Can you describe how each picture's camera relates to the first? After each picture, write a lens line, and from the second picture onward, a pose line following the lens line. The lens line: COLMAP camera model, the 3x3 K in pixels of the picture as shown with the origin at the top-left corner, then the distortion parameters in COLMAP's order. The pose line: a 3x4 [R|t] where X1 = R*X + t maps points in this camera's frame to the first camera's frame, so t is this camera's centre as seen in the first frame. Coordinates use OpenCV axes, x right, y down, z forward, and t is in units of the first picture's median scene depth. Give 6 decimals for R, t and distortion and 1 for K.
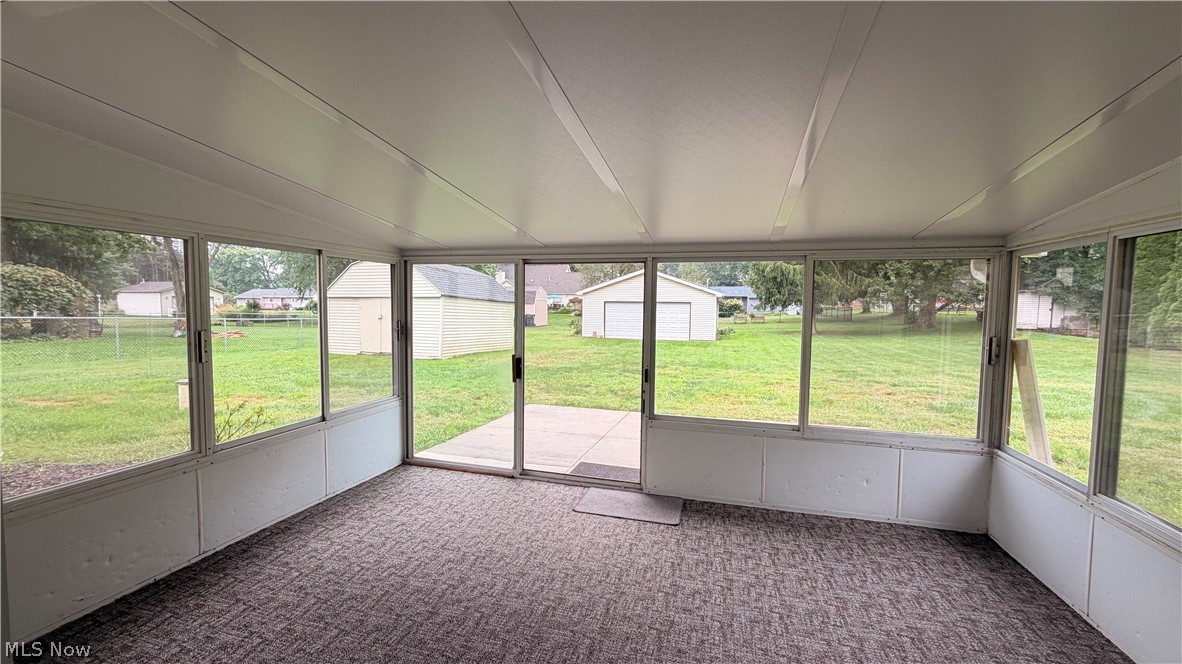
lens RADIAL K [[476.1, 0, 591.0], [0, 476.1, 332.0], [0, 0, 1]] dist [0.000405, 0.000036]
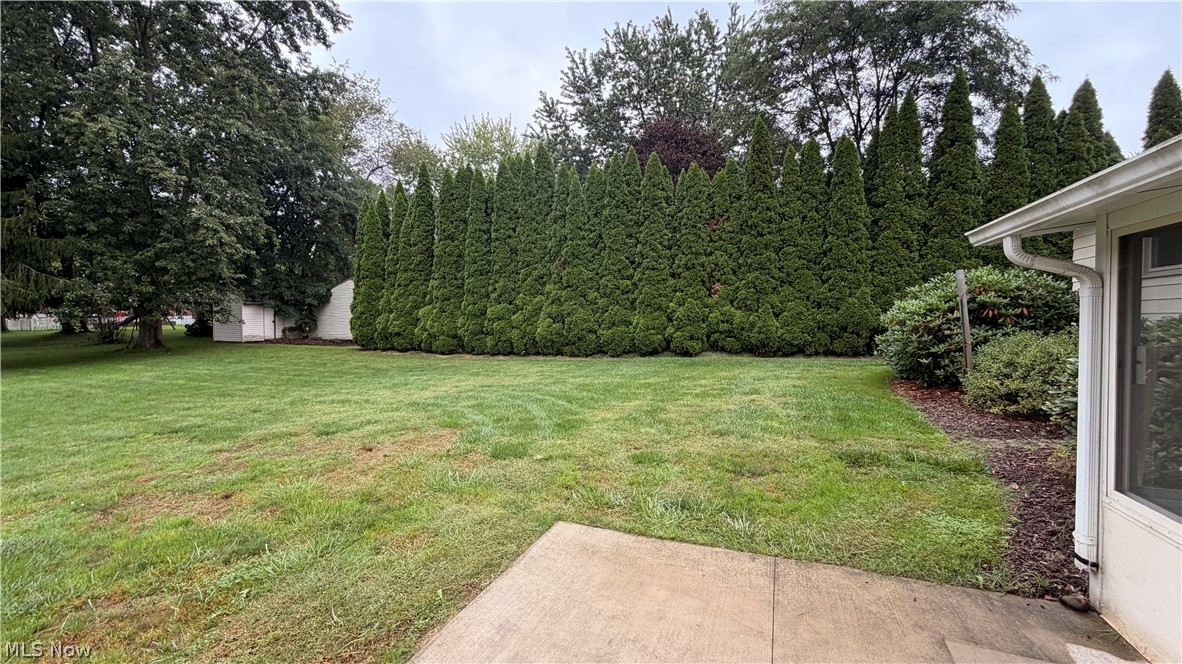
lens RADIAL K [[476.1, 0, 591.0], [0, 476.1, 332.0], [0, 0, 1]] dist [0.000405, 0.000036]
pose [[0.097863, -0.039888, 0.994400, -0.001633], [0.068879, 0.997072, 0.033217, -0.011751], [-0.992814, 0.065242, 0.100323, 0.221811]]
